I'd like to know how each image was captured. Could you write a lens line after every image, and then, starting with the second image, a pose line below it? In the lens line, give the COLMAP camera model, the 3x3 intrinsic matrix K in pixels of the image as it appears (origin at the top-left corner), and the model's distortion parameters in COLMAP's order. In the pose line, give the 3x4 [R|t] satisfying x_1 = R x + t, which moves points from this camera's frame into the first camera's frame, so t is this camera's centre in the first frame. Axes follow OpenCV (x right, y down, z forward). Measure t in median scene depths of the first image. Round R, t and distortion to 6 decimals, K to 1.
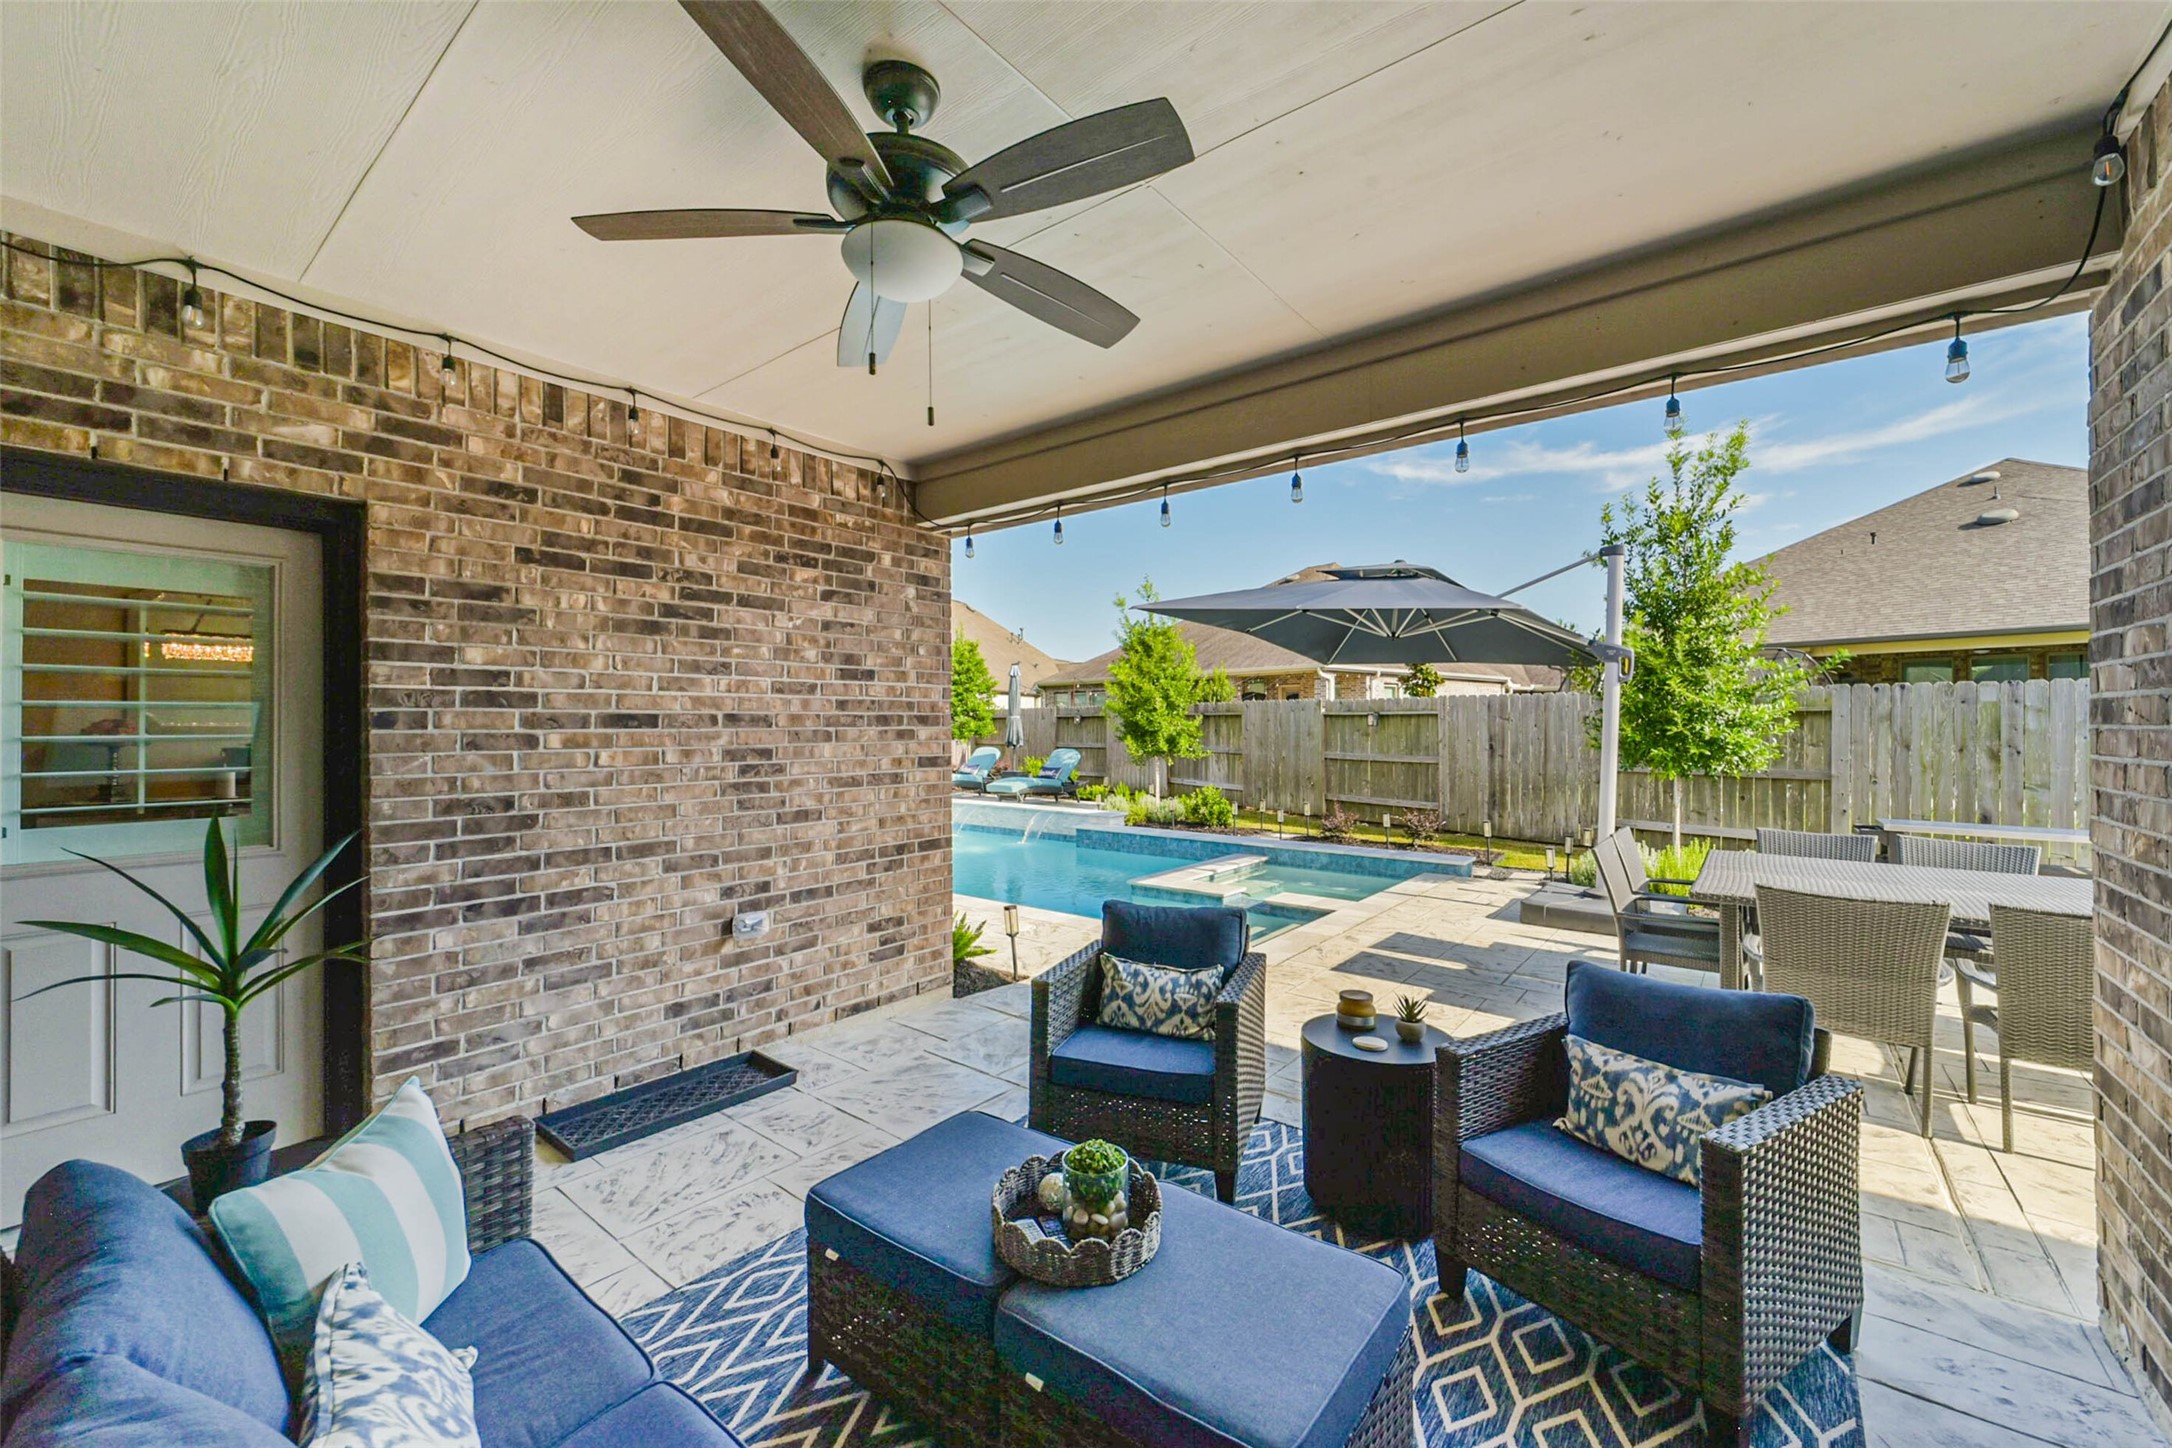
lens RADIAL K [[831.8, 0, 1146.0], [0, 831.8, 714.5], [0, 0, 1]] dist [0.030599, 0.000600]
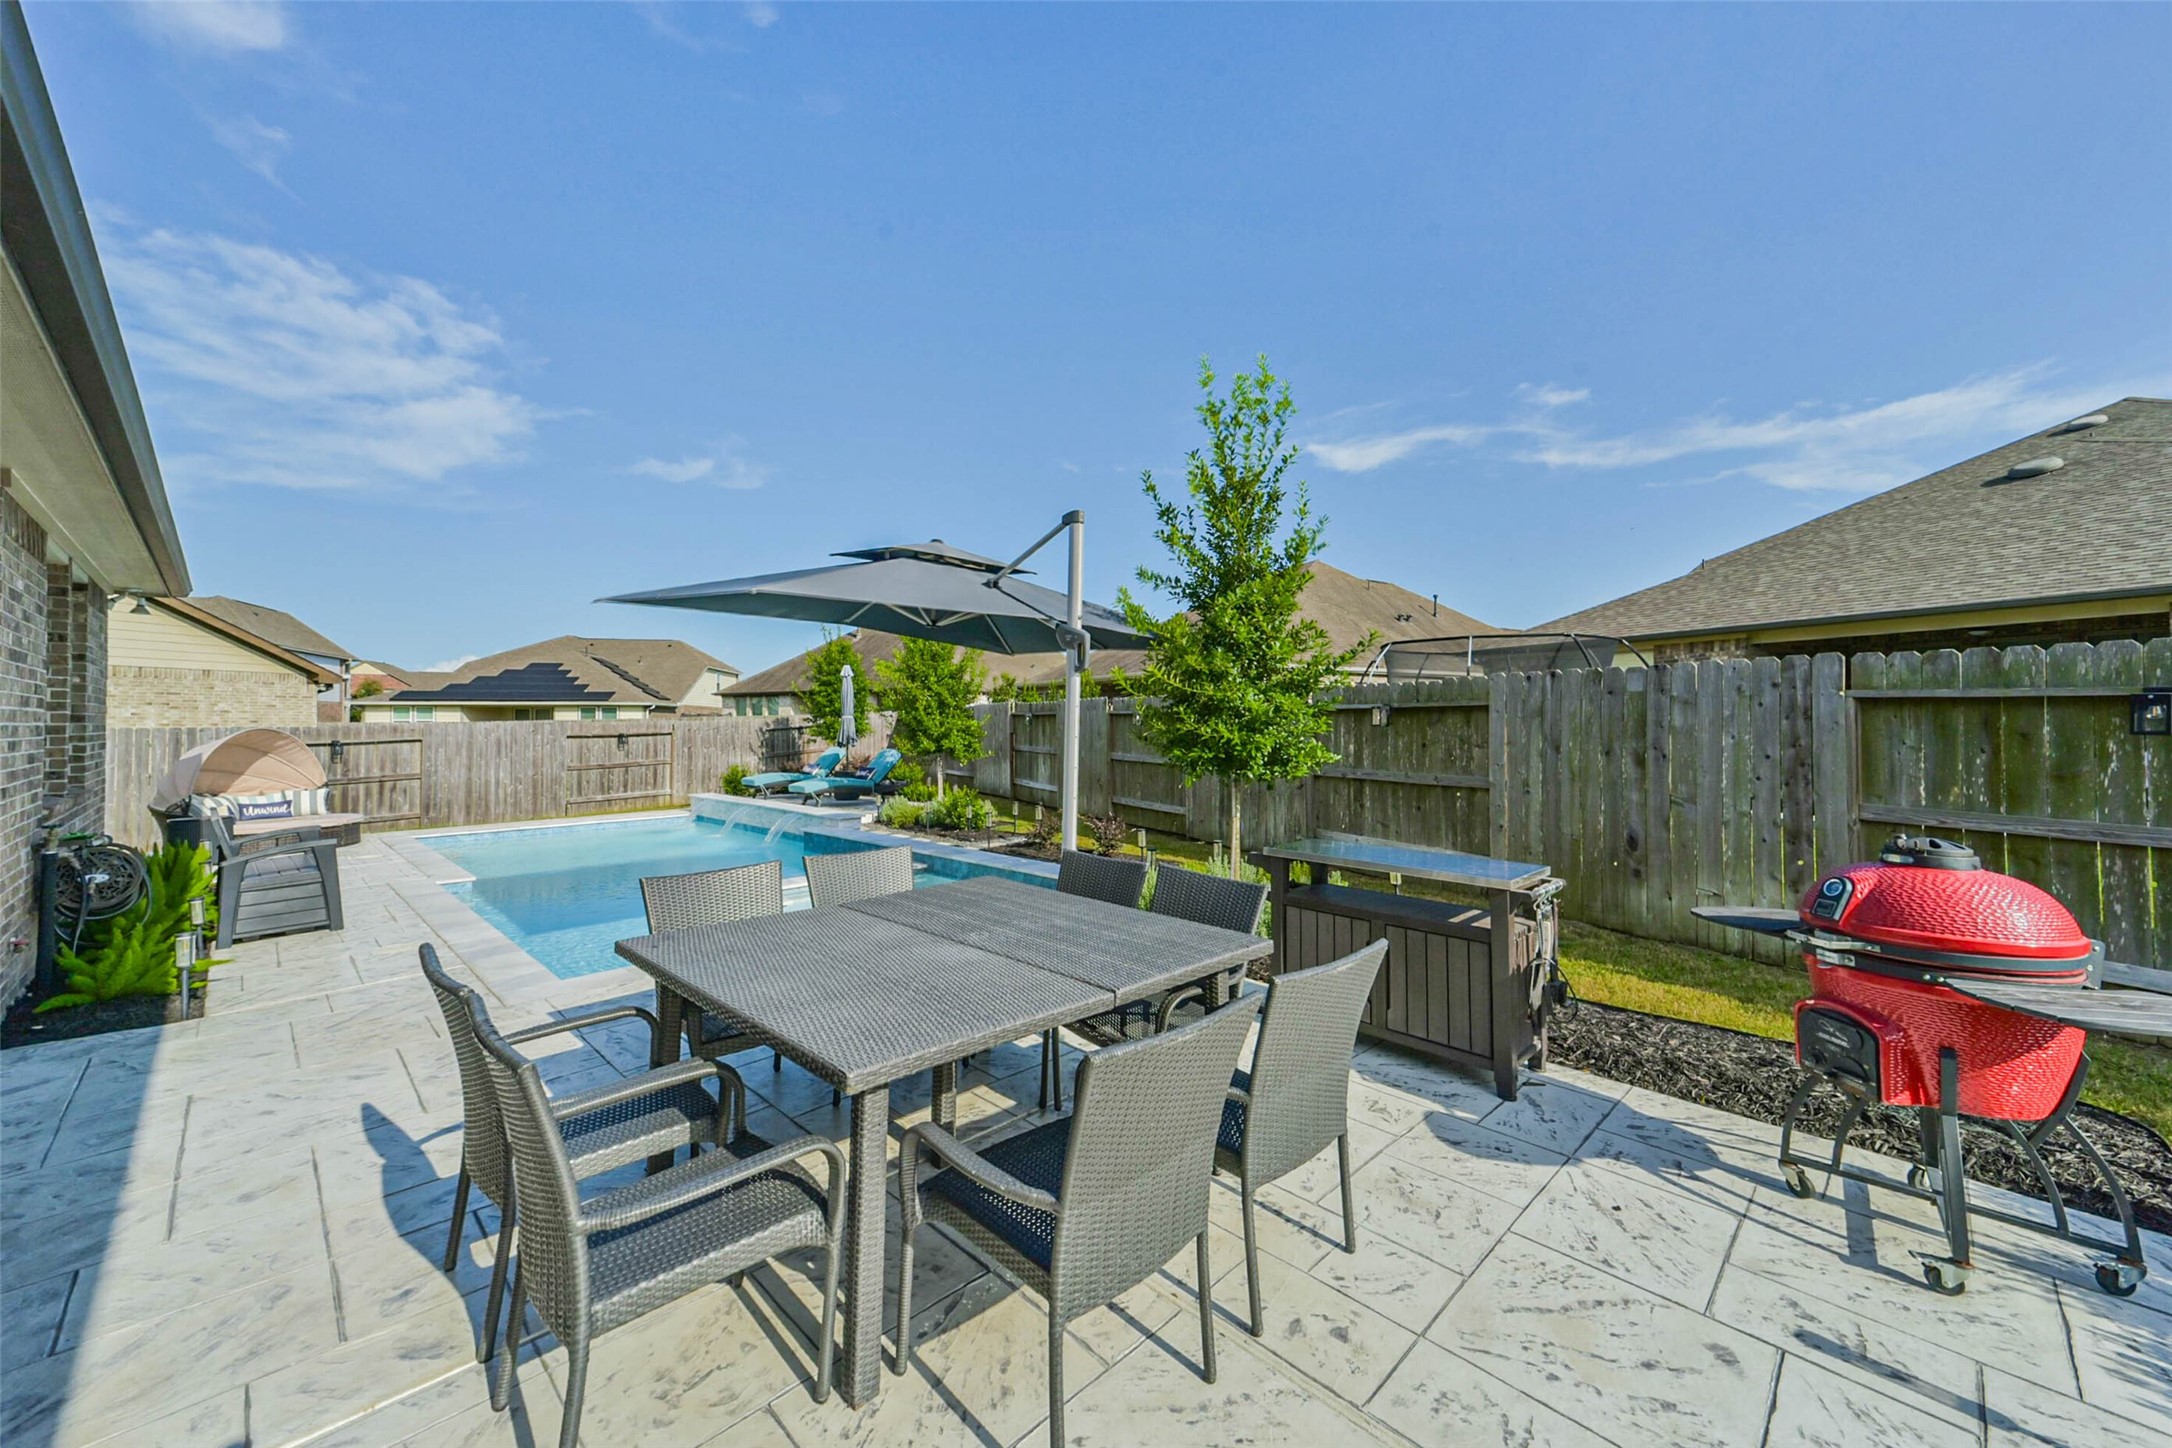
lens RADIAL K [[831.8, 0, 1120.9], [0, 831.8, 722.9], [0, 0, 1]] dist [0.030599, 0.000600]
pose [[0.990796, -0.001650, -0.135355, 0.401391], [0.002892, 0.999955, 0.008982, 0.003585], [0.135334, -0.009291, 0.990756, 0.109936]]
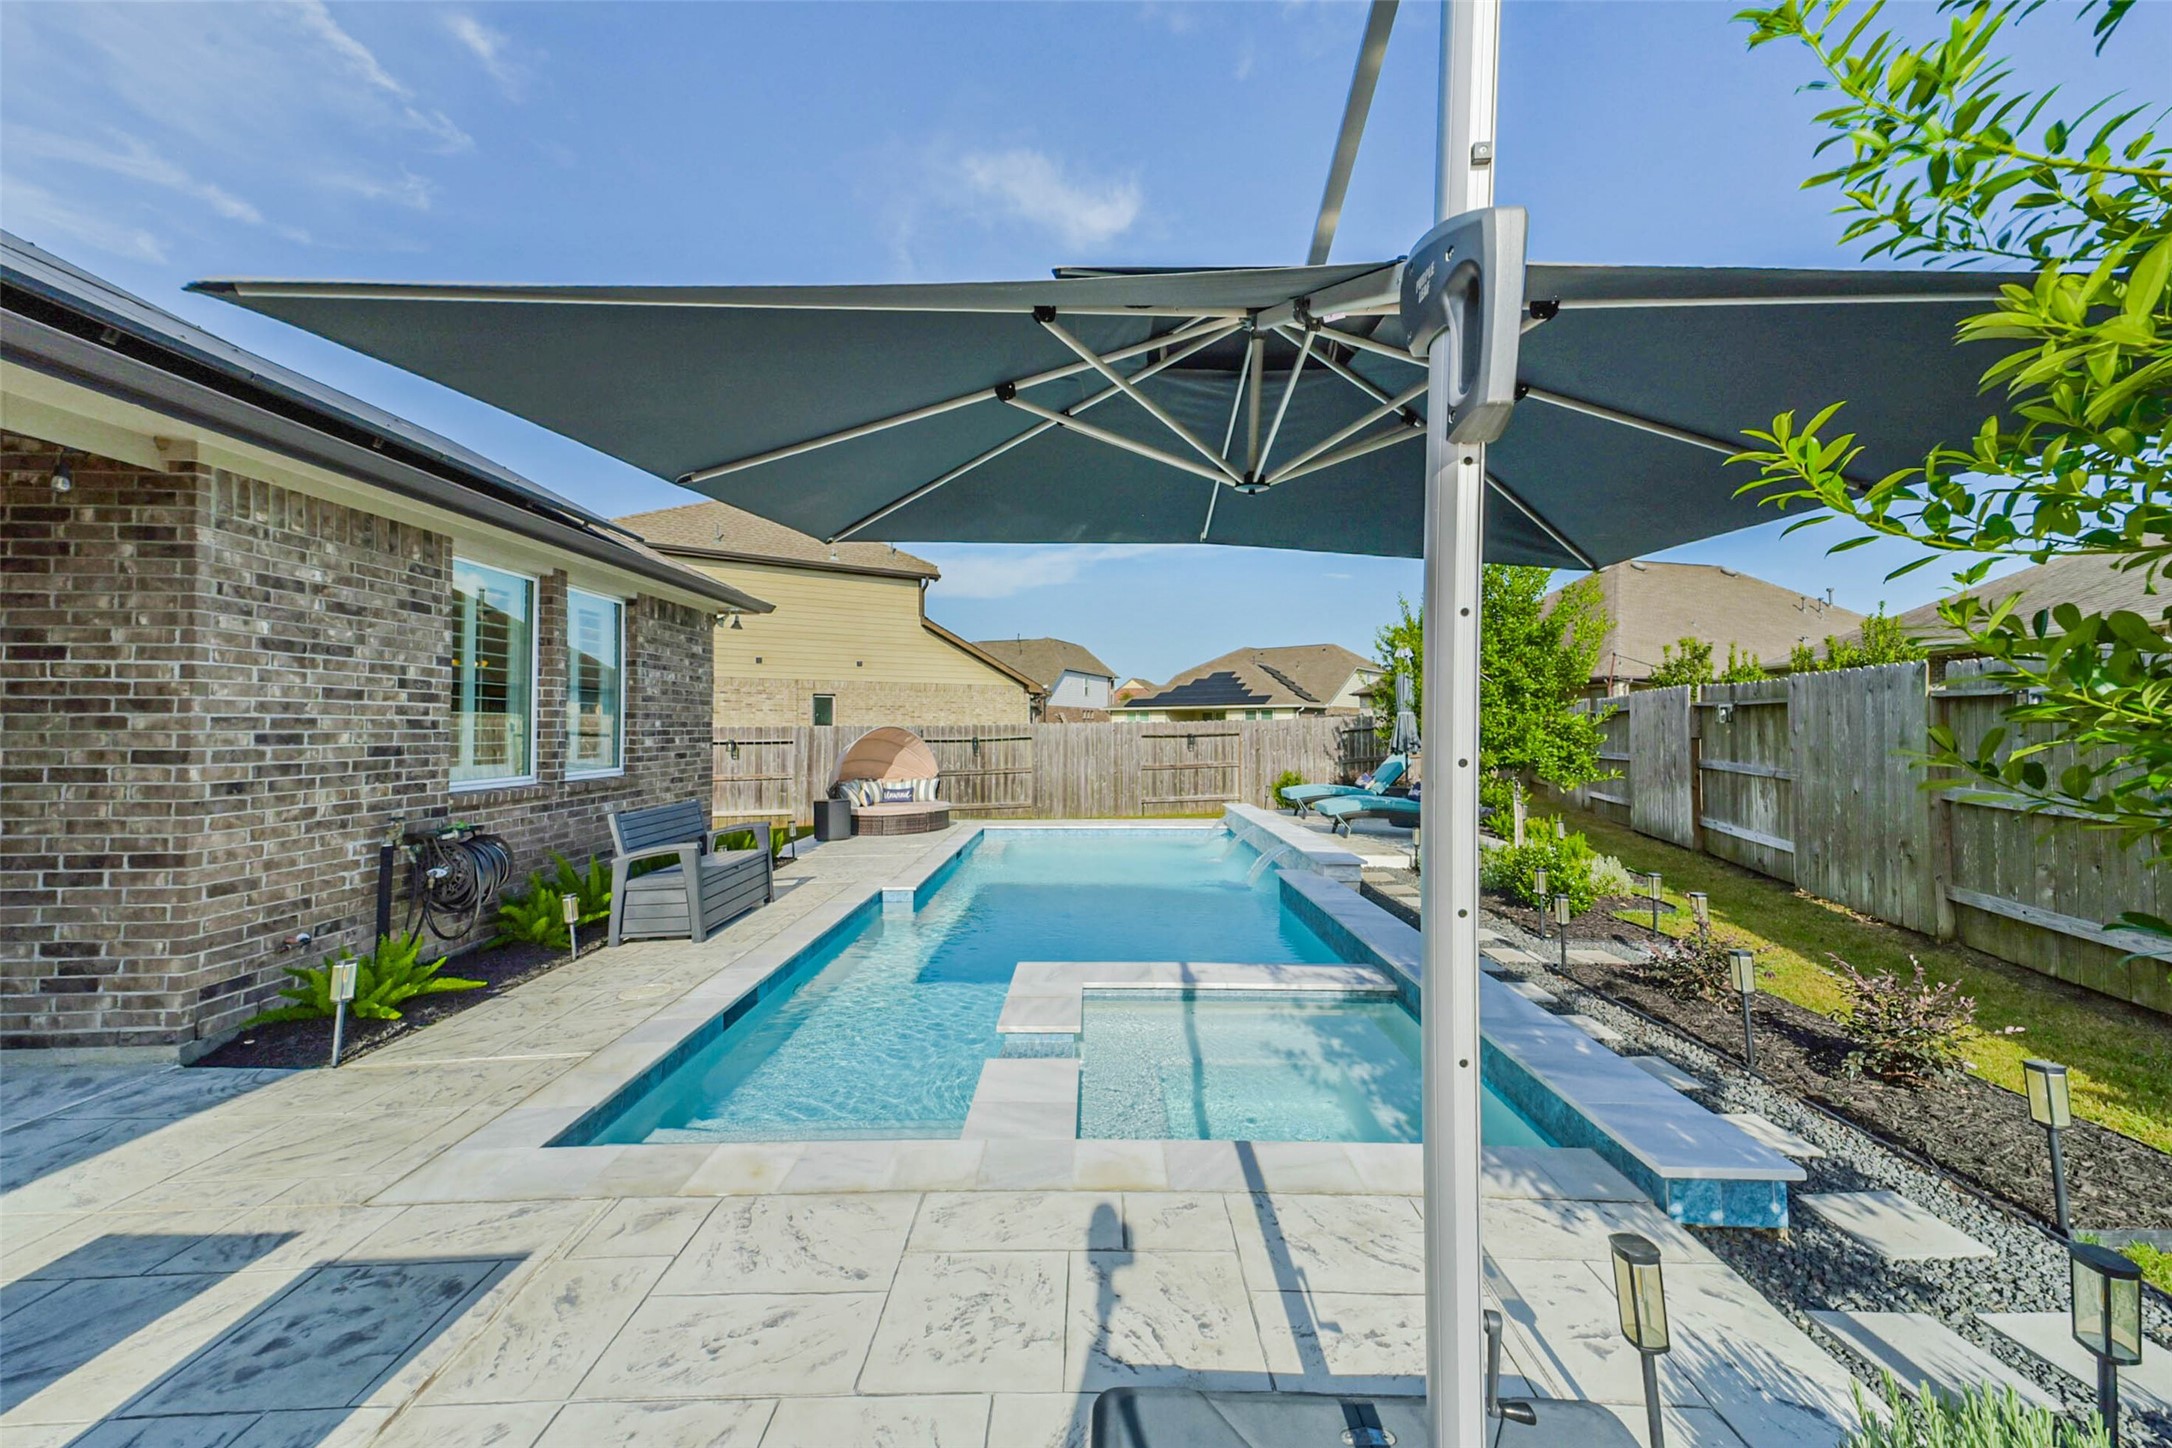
lens RADIAL K [[829.9, 0, 1083.6], [0, 829.9, 713.0], [0, 0, 1]] dist [0.062209, 0.000365]
pose [[0.580401, -0.012870, -0.814229, 0.368607], [0.007478, 0.999917, -0.010475, 0.011491], [0.814296, -0.000009, 0.580450, 0.474309]]
